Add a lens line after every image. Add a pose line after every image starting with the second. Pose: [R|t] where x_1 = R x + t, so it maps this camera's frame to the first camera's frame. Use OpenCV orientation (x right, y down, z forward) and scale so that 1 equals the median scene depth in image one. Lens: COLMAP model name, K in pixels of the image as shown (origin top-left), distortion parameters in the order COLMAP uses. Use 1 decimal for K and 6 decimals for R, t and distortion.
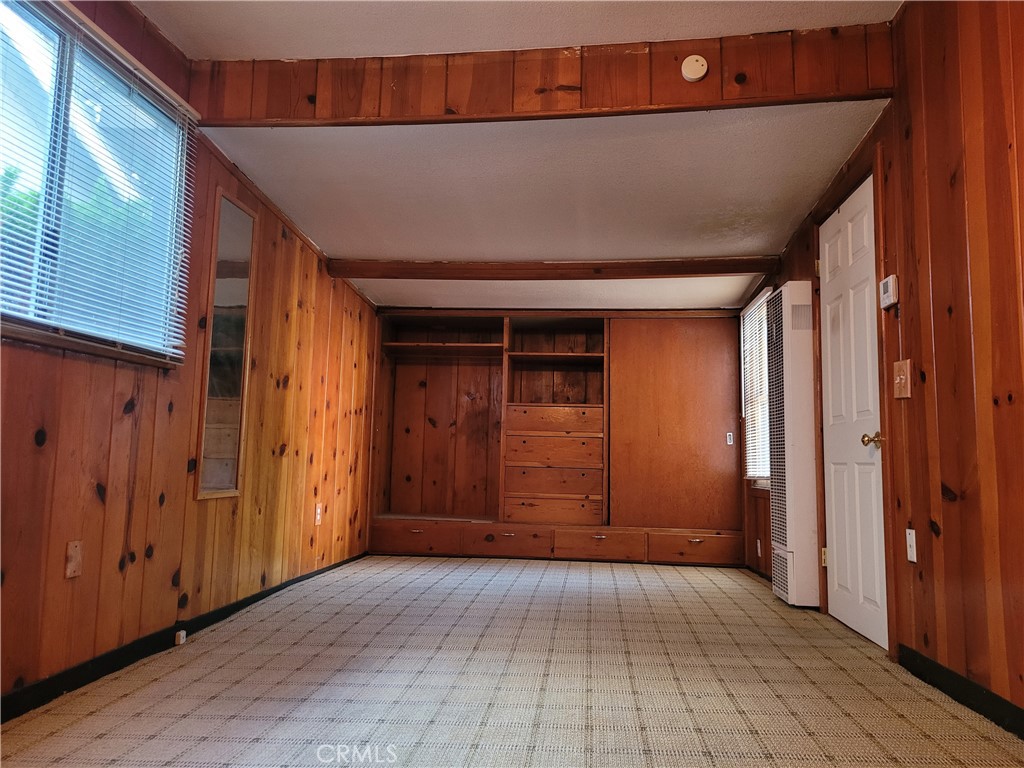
lens RADIAL K [[779.5, 0, 513.1], [0, 779.5, 380.1], [0, 0, 1]] dist [0.051244, -0.031398]
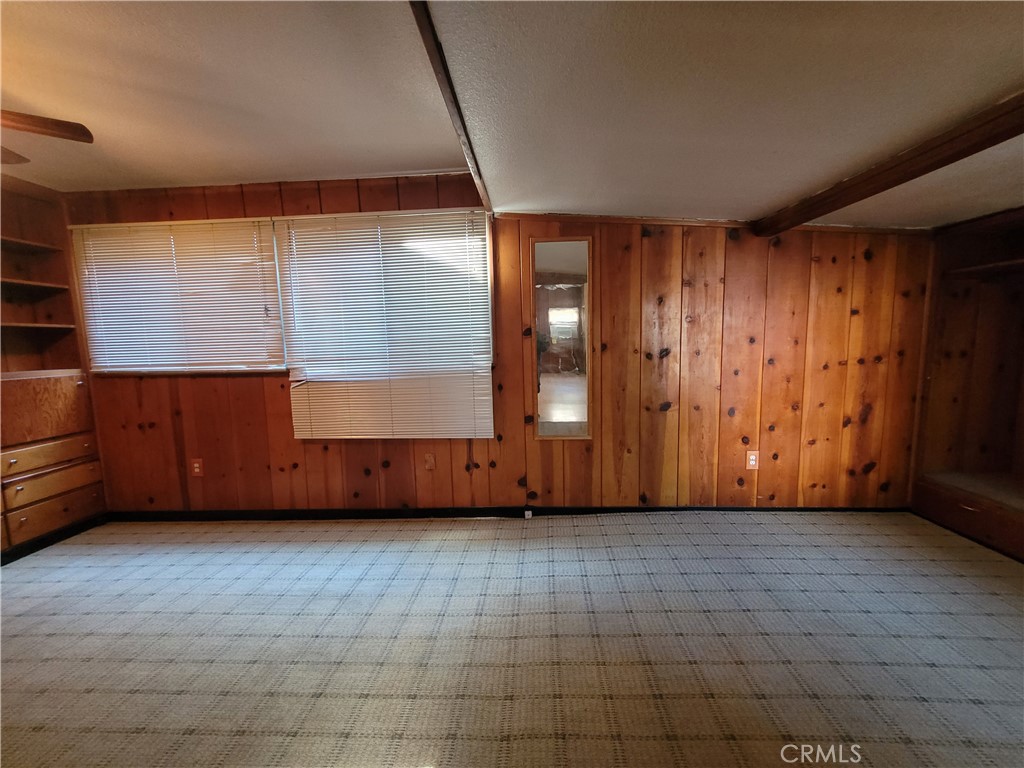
lens RADIAL K [[404.1, 0, 517.0], [0, 404.1, 386.5], [0, 0, 1]] dist [0.005619, -0.000269]
pose [[0.056614, 0.095701, -0.993799, 0.446439], [0.125483, 0.986820, 0.102177, -0.052931], [0.990479, -0.130490, 0.043859, 0.958883]]
